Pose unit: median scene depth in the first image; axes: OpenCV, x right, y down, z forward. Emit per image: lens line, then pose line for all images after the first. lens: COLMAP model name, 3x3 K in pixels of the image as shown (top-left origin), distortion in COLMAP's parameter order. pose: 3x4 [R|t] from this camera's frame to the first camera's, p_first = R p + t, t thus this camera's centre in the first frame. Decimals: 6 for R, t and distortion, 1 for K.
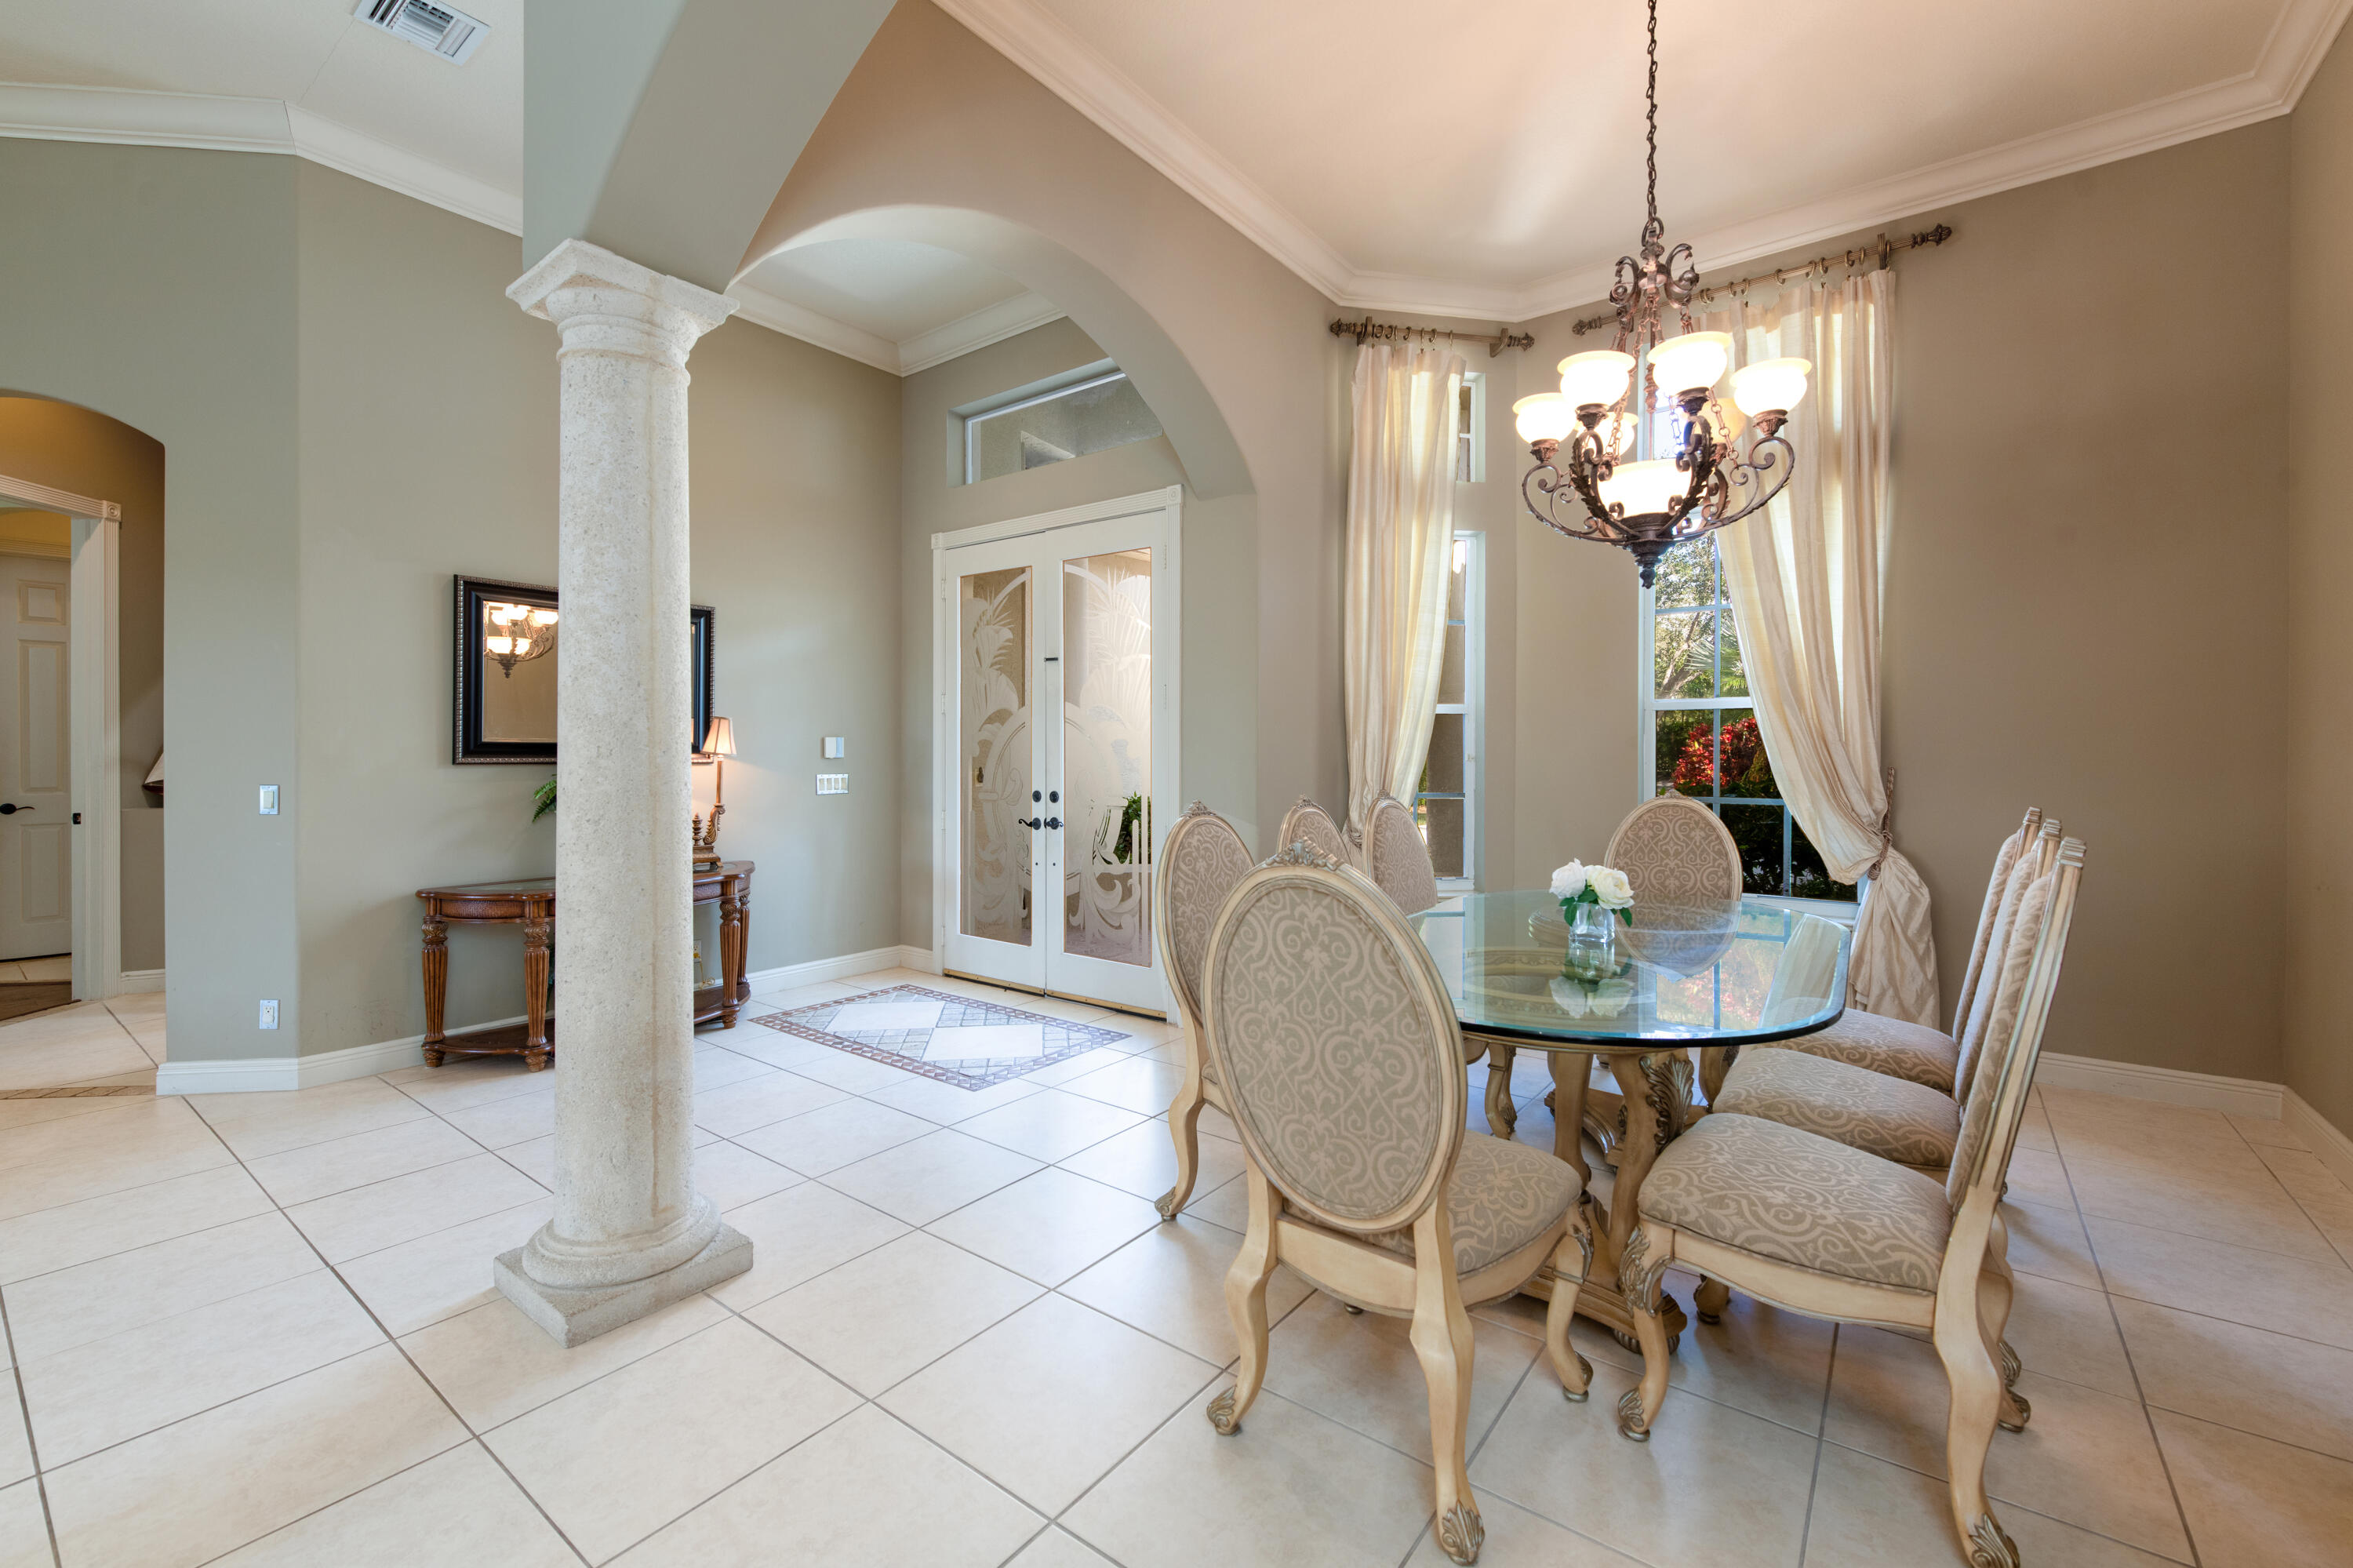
lens RADIAL K [[981.4, 0, 1183.4], [0, 981.4, 769.1], [0, 0, 1]] dist [0.003039, -0.000922]
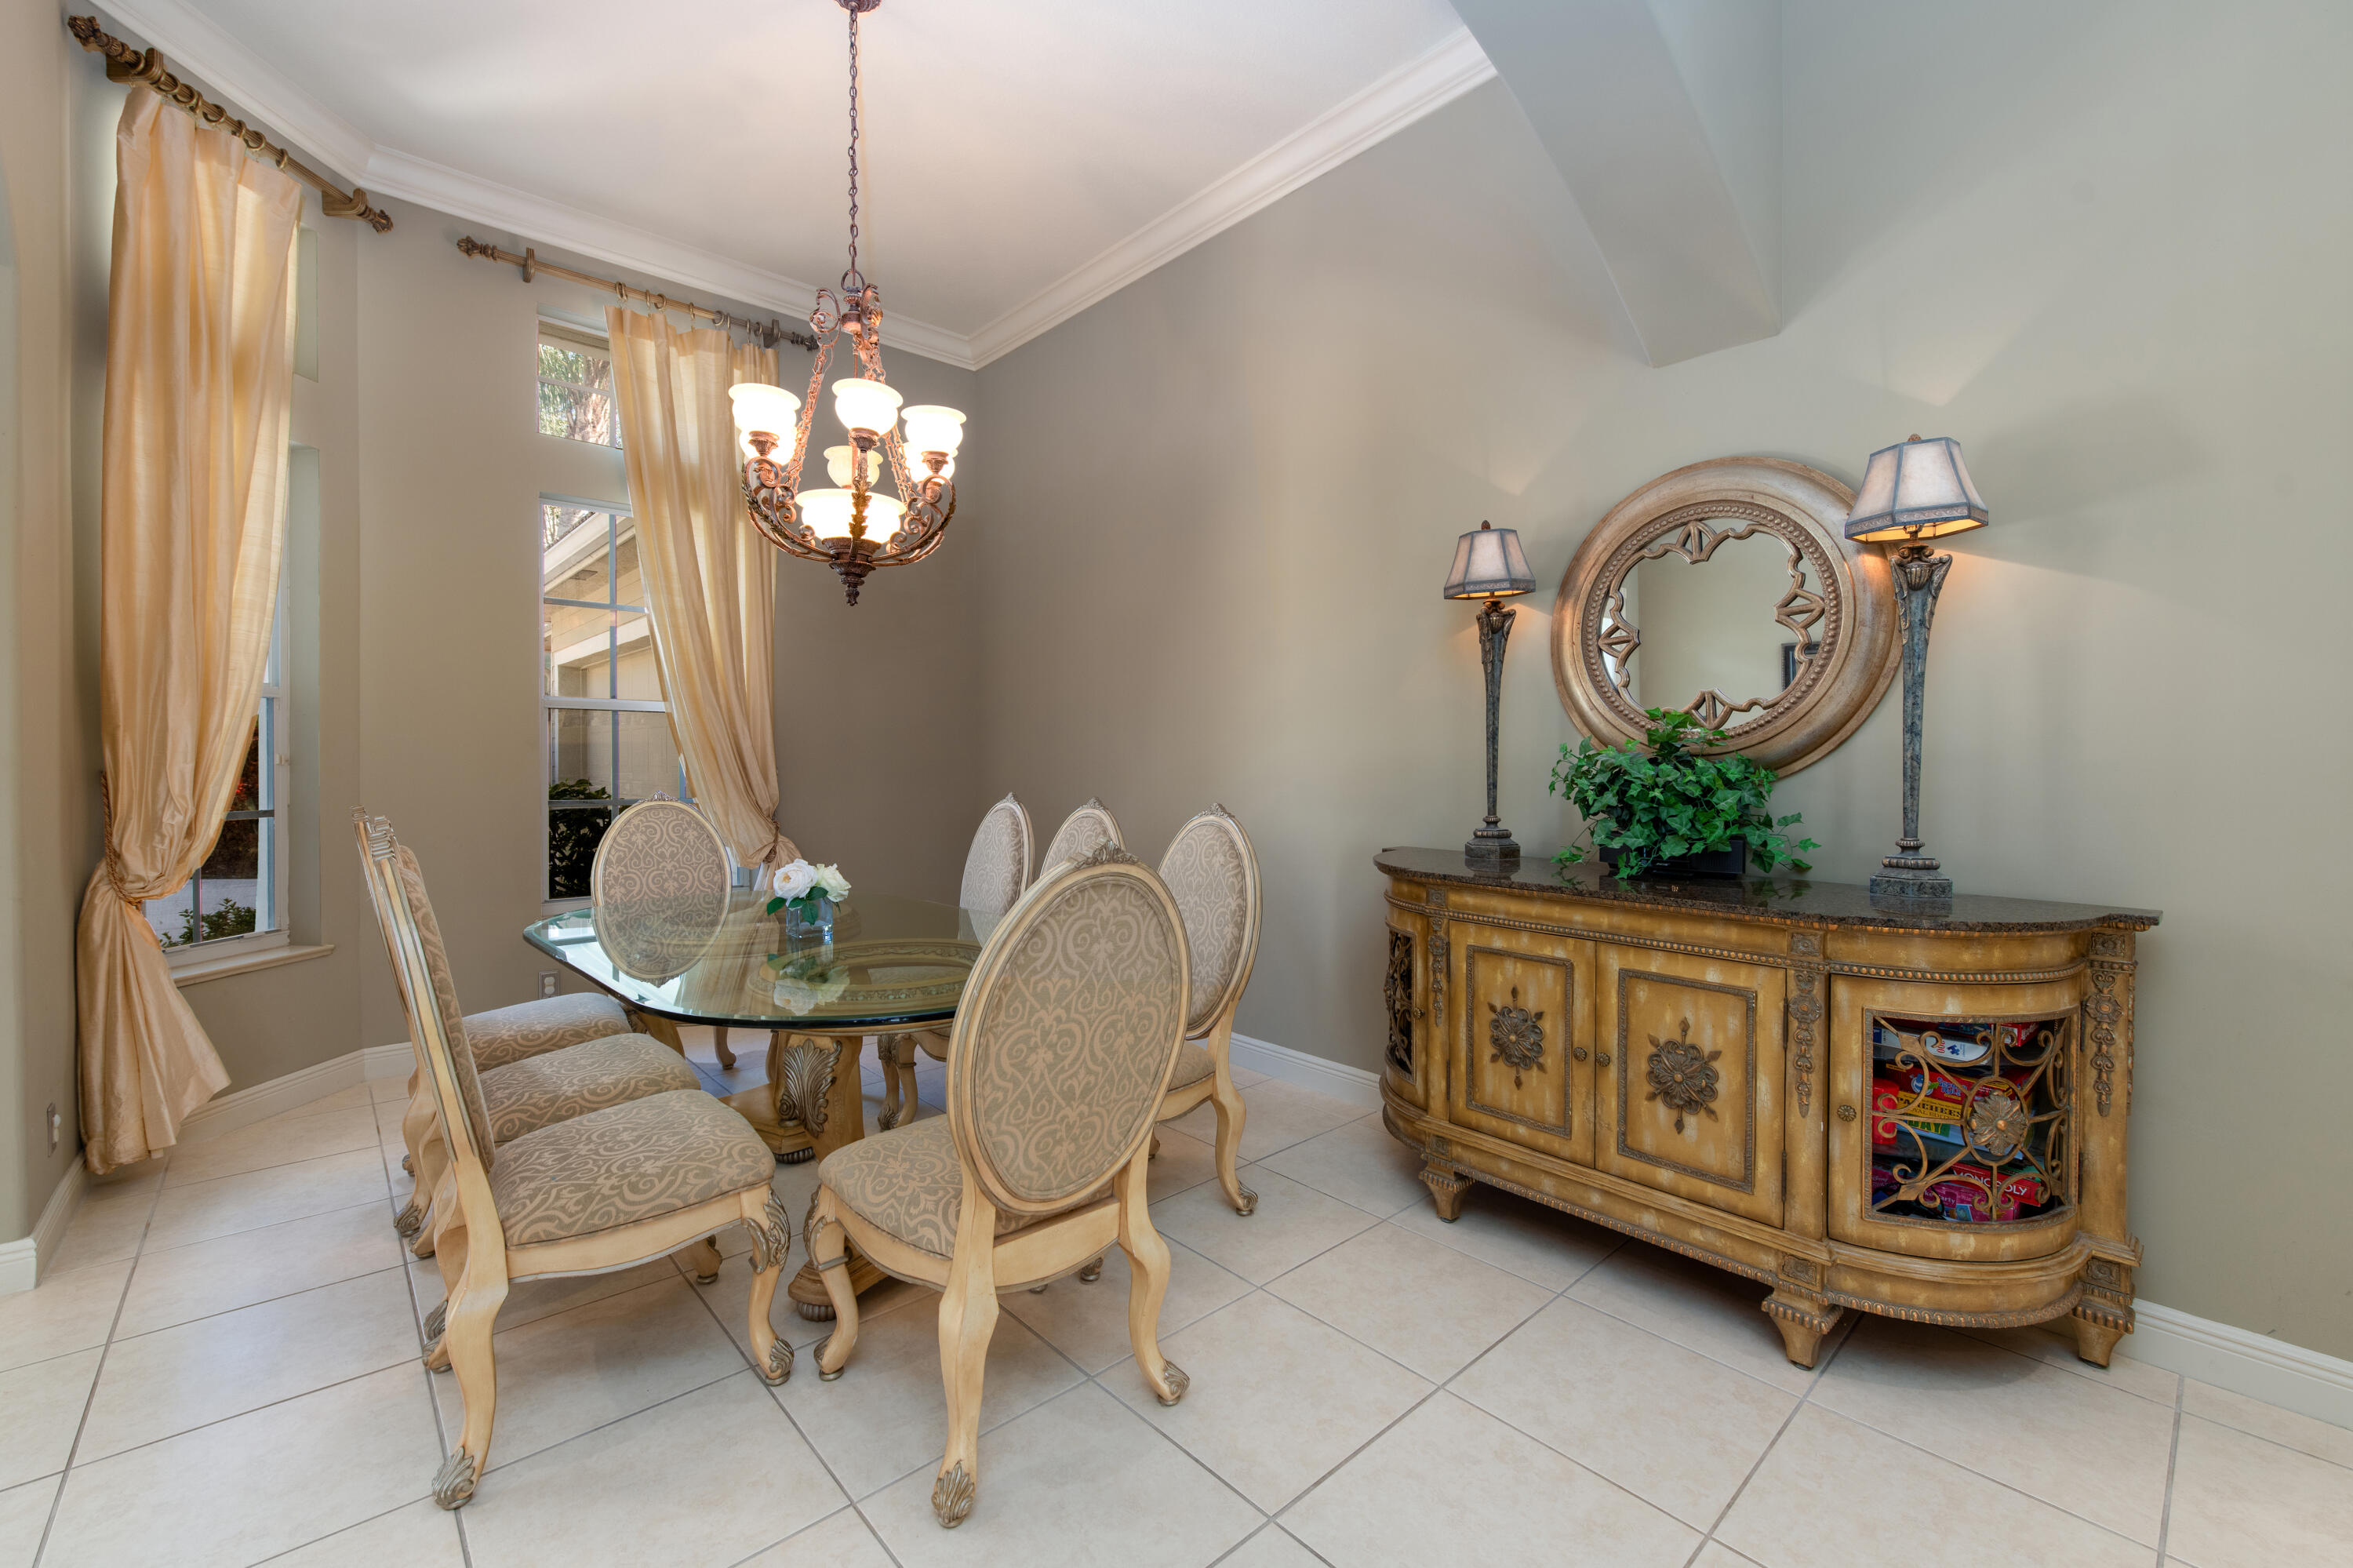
lens RADIAL K [[981.4, 0, 1183.3], [0, 981.4, 766.3], [0, 0, 1]] dist [0.003039, -0.000922]
pose [[0.175122, -0.007676, 0.984517, -0.816465], [0.009693, 0.999935, 0.006073, -0.011458], [-0.984499, 0.008479, 0.175185, 0.655145]]
